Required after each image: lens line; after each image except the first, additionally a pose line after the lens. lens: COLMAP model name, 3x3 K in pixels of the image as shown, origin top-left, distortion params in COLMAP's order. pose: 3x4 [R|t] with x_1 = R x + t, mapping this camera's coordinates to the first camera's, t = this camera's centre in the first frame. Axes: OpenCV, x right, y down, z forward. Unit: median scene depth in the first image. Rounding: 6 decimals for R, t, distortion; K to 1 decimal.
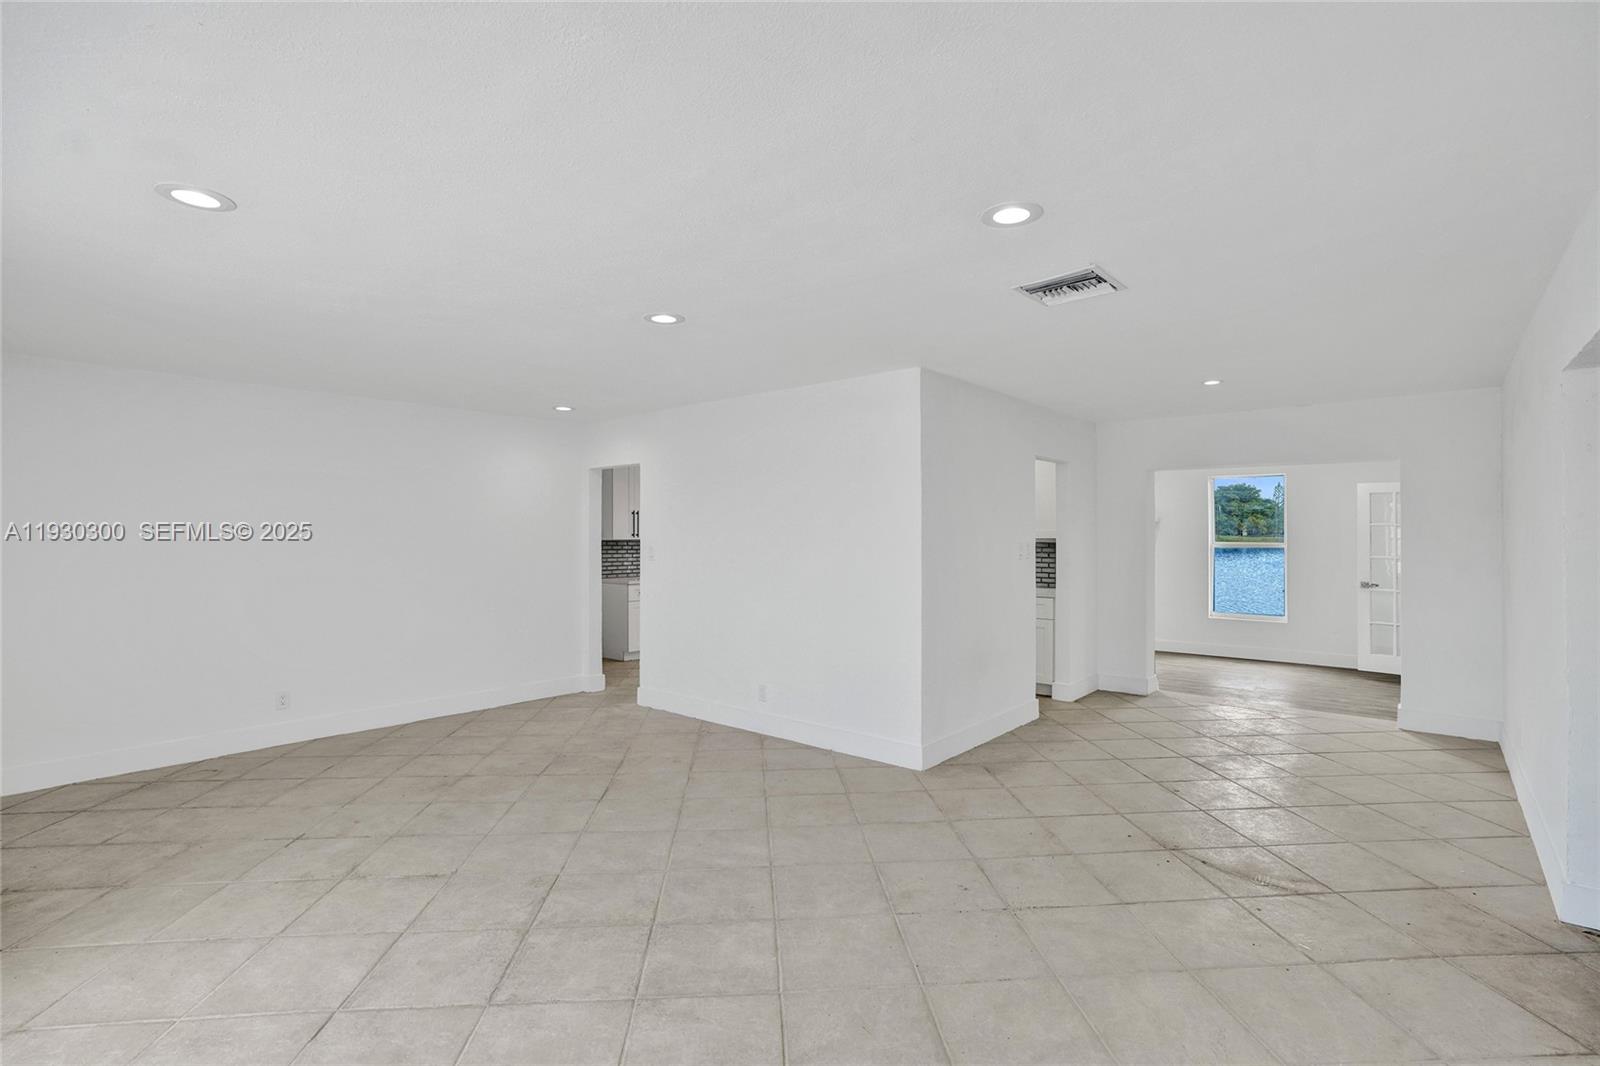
lens RADIAL K [[761.3, 0, 805.1], [0, 761.3, 529.7], [0, 0, 1]] dist [-0.062869, 0.027438]
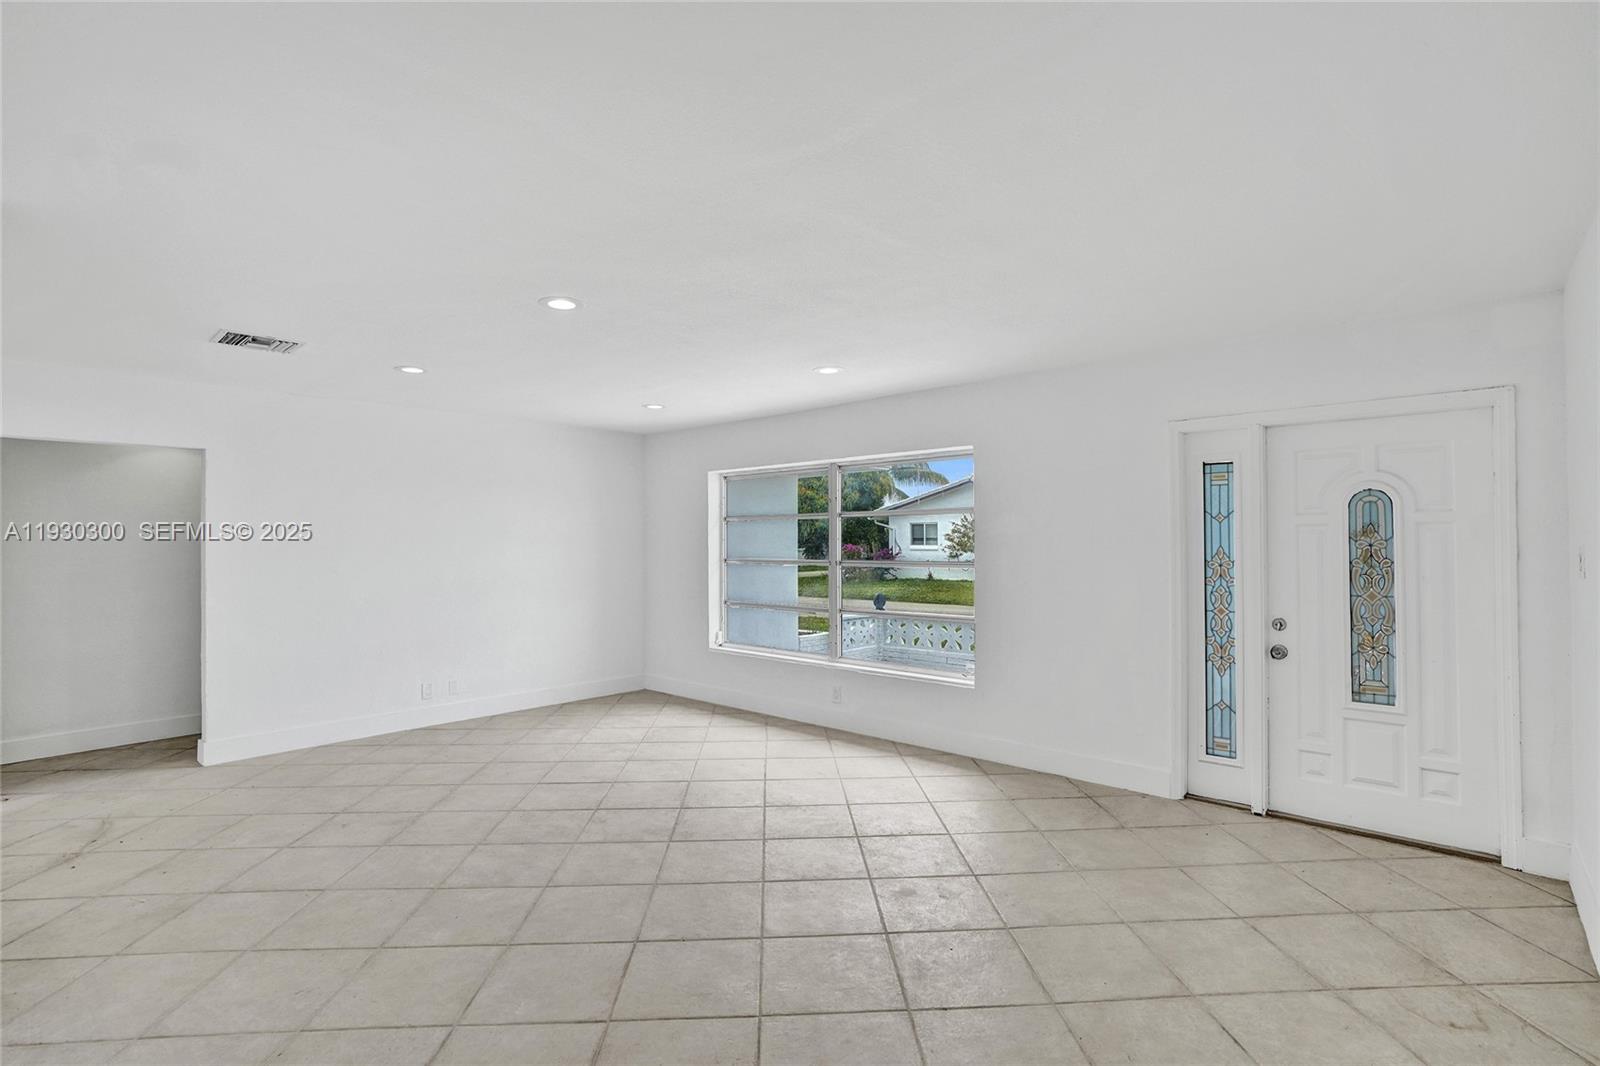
lens RADIAL K [[761.3, 0, 805.1], [0, 761.3, 529.7], [0, 0, 1]] dist [-0.062869, 0.027438]
pose [[-0.999410, 0.010592, 0.032677, -0.556245], [0.010086, 0.999827, -0.015620, 0.013833], [-0.032837, -0.015281, -0.999344, 2.063944]]
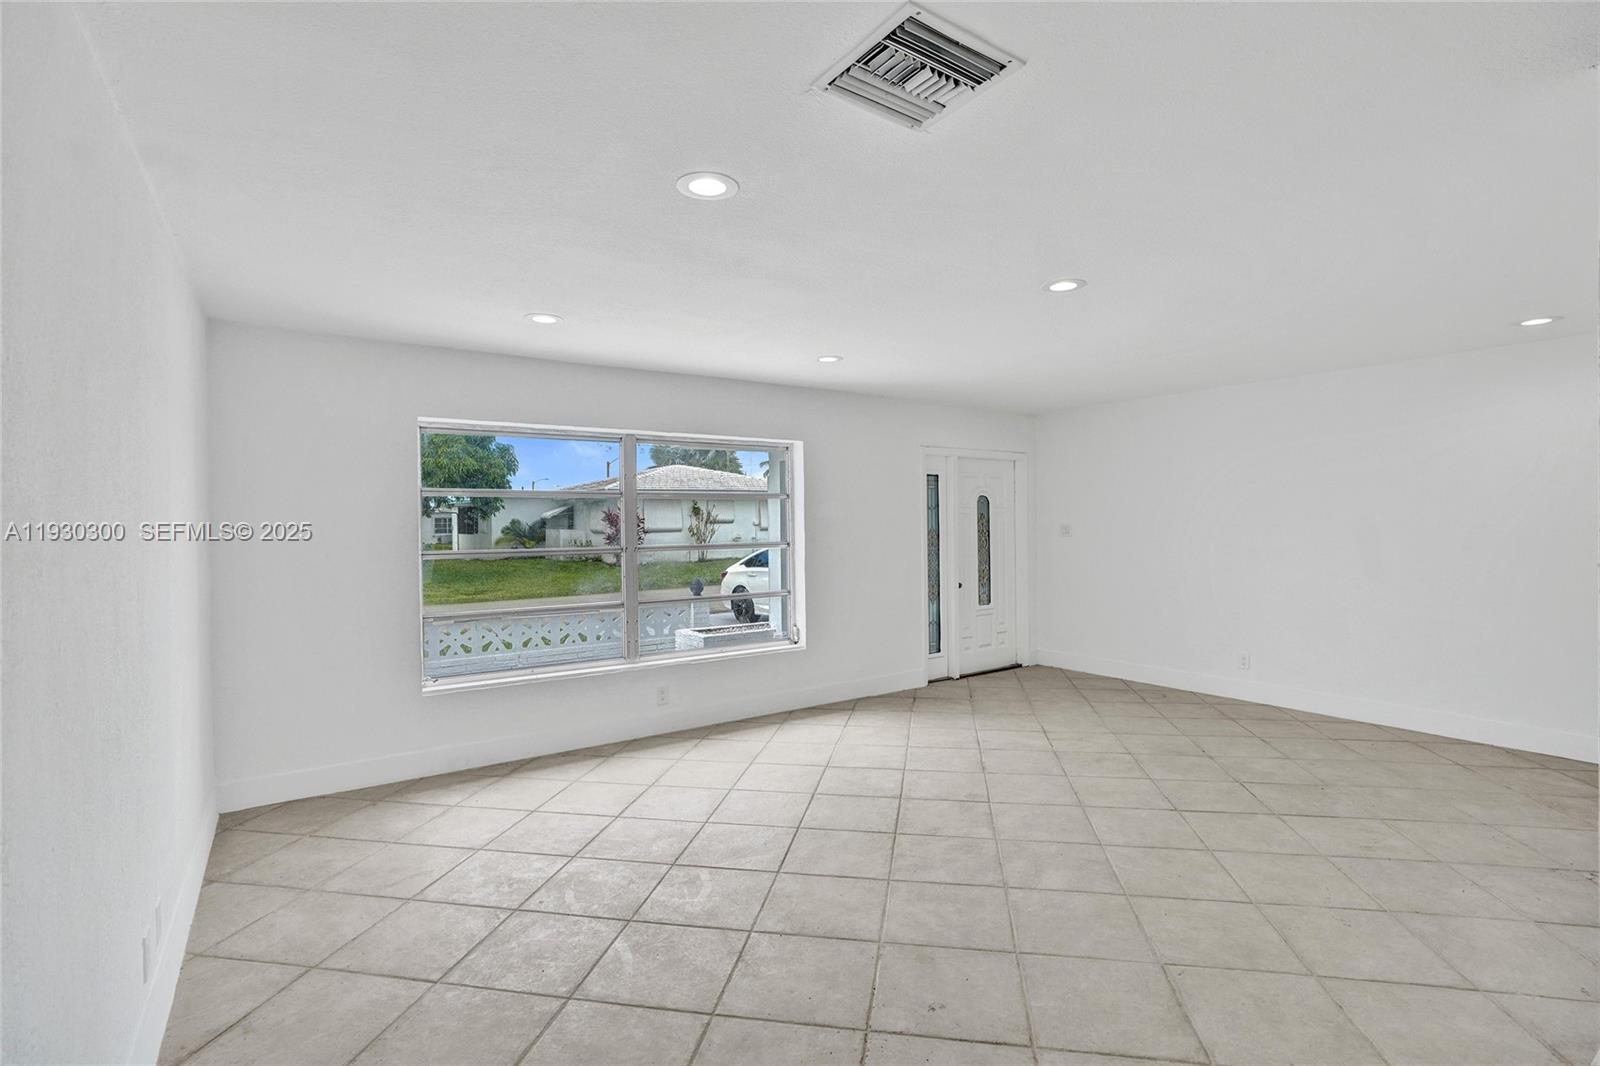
lens RADIAL K [[757.6, 0, 803.9], [0, 757.6, 525.6], [0, 0, 1]] dist [-0.056221, 0.030939]
pose [[-0.259226, 0.011573, -0.965747, 0.875344], [0.016151, 0.999840, 0.007647, 0.005945], [0.965682, -0.013616, -0.259372, 1.008397]]
